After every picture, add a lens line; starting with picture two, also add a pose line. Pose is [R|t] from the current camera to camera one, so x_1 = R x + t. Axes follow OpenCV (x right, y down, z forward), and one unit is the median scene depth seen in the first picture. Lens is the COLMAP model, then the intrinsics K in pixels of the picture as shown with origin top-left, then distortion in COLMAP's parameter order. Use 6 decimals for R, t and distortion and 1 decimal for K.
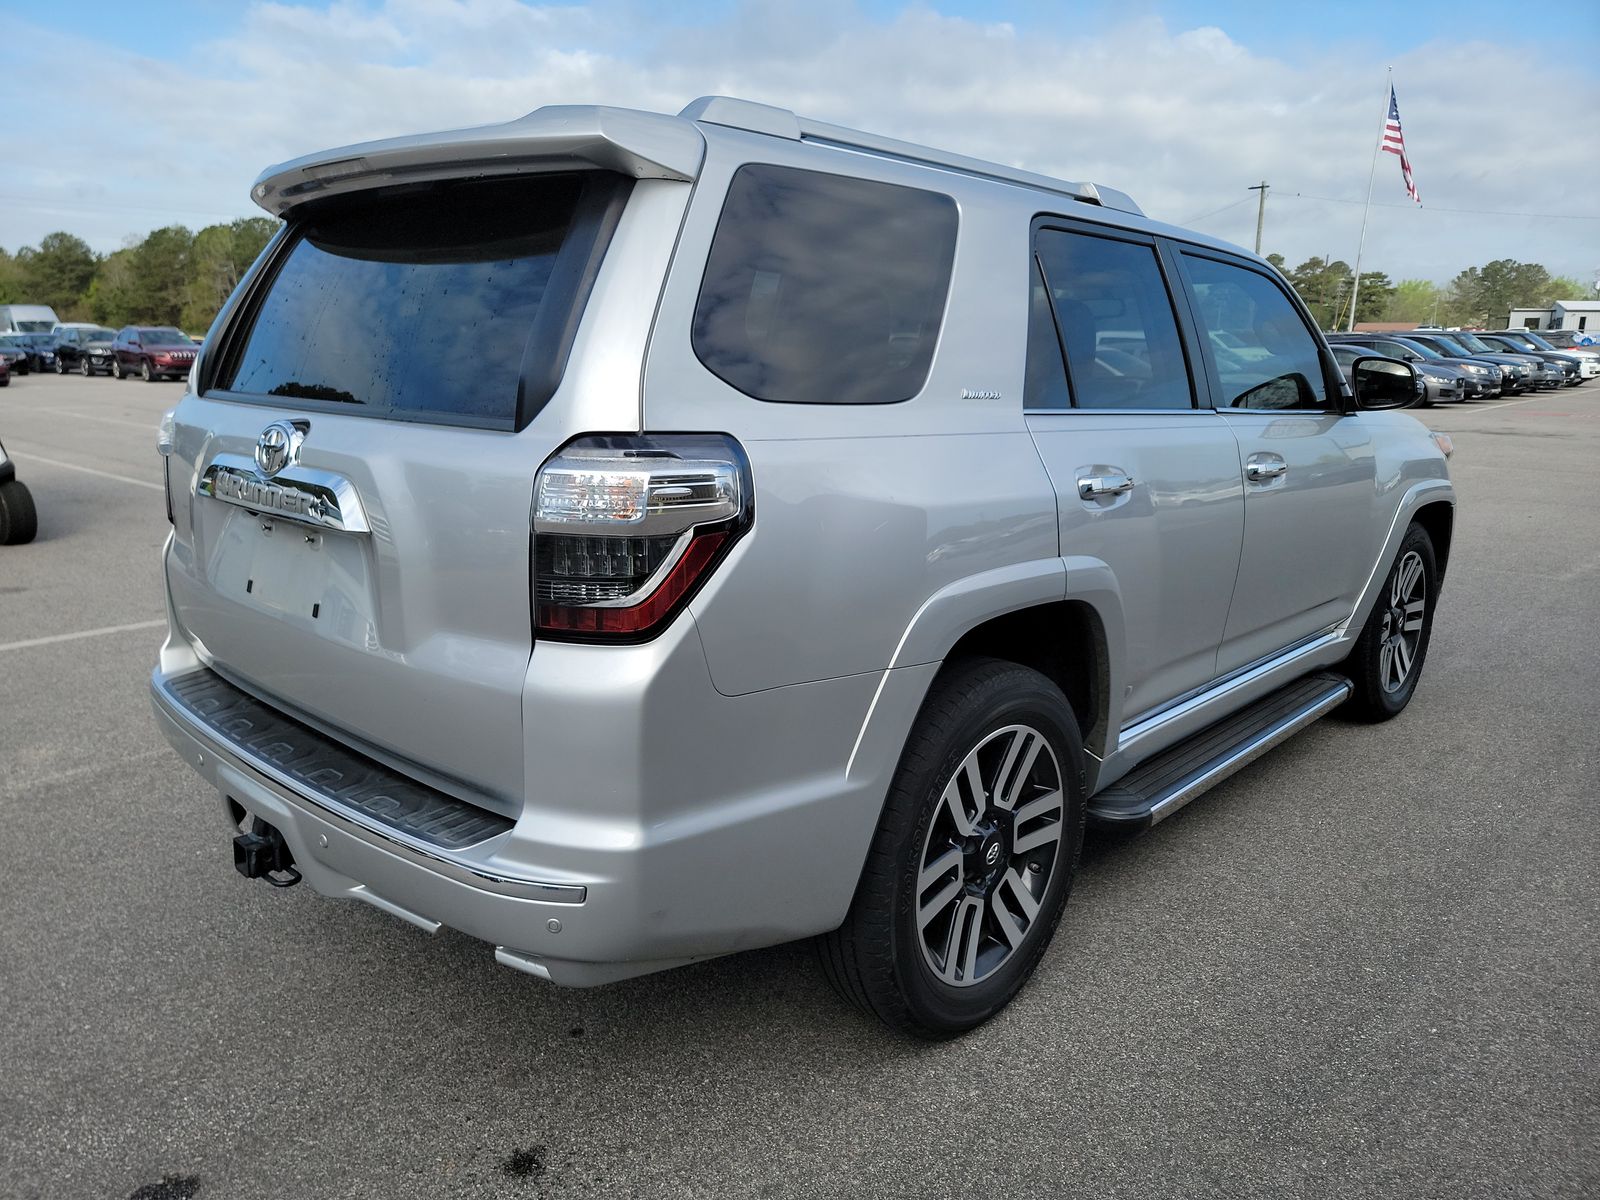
lens RADIAL K [[1093.8, 0, 800.0], [0, 1093.8, 600.0], [0, 0, 1]] dist [0.000696, 0.000531]
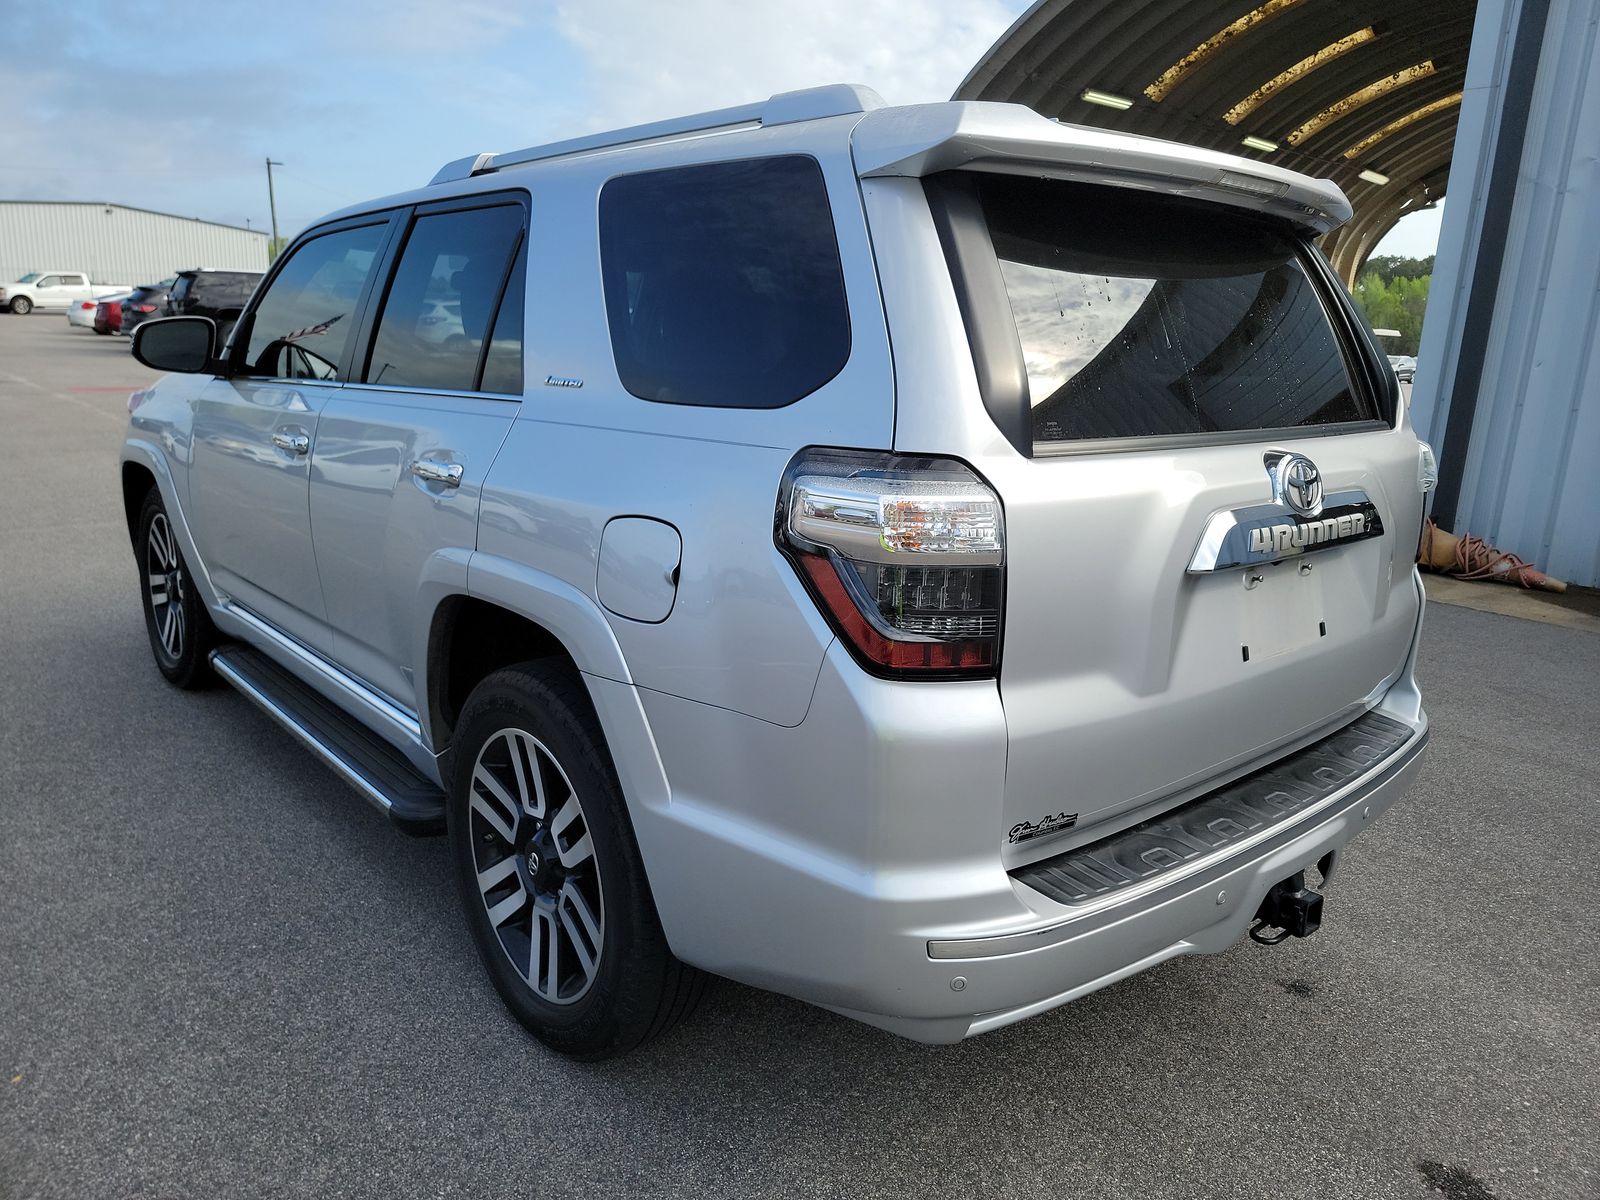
lens RADIAL K [[1093.8, 0, 800.0], [0, 1093.8, 600.0], [0, 0, 1]] dist [0.000696, 0.000531]
pose [[0.127298, -0.244725, 0.961200, -1.369040], [0.200544, 0.955419, 0.216694, -0.311693], [-0.971379, 0.165178, 0.170701, 1.187377]]
